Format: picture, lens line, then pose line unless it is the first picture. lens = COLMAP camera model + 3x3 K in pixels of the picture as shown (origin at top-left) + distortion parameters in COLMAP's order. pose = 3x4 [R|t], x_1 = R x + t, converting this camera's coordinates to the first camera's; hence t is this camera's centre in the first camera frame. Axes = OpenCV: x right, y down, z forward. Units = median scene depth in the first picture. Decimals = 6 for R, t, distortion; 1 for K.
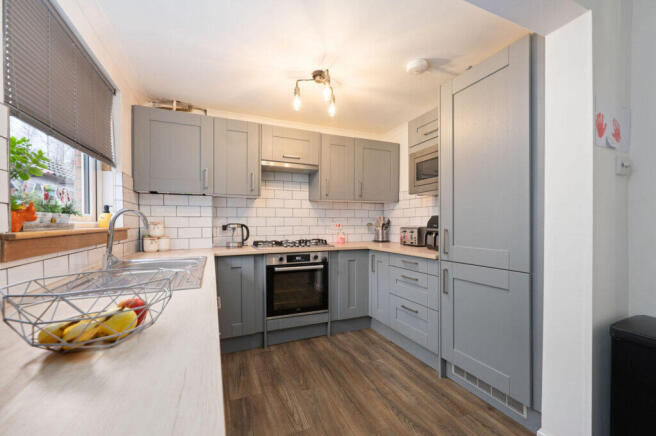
lens RADIAL K [[271.6, 0, 330.5], [0, 271.6, 223.4], [0, 0, 1]] dist [0.003799, 0.000043]
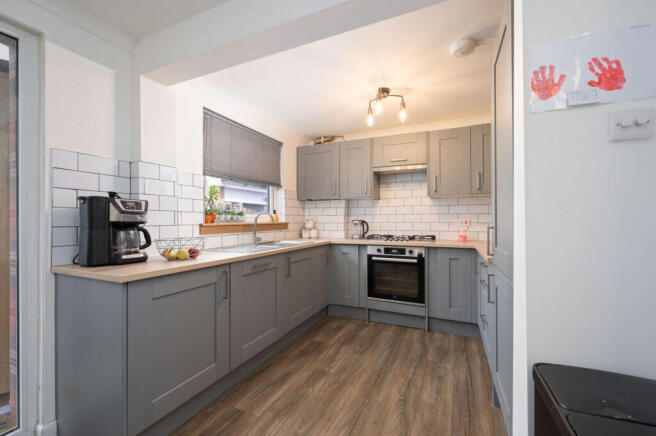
lens RADIAL K [[271.6, 0, 331.4], [0, 271.6, 216.5], [0, 0, 1]] dist [0.003799, 0.000043]
pose [[0.673260, -0.009722, -0.739342, 0.560724], [-0.000365, 0.999909, -0.013480, 0.000864], [0.739406, 0.009345, 0.673195, 0.053893]]
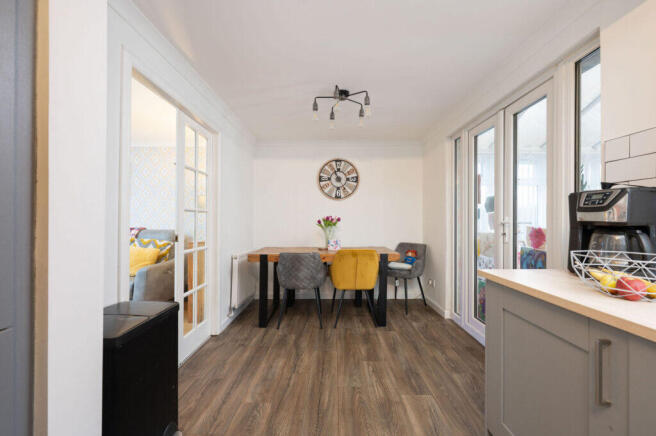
lens RADIAL K [[271.6, 0, 328.0], [0, 271.6, 219.1], [0, 0, 1]] dist [0.003799, 0.000043]
pose [[-0.913191, 0.007493, 0.407463, -0.305716], [0.004601, 0.999957, -0.008078, 0.002948], [-0.407506, -0.005502, -0.913186, 1.468833]]
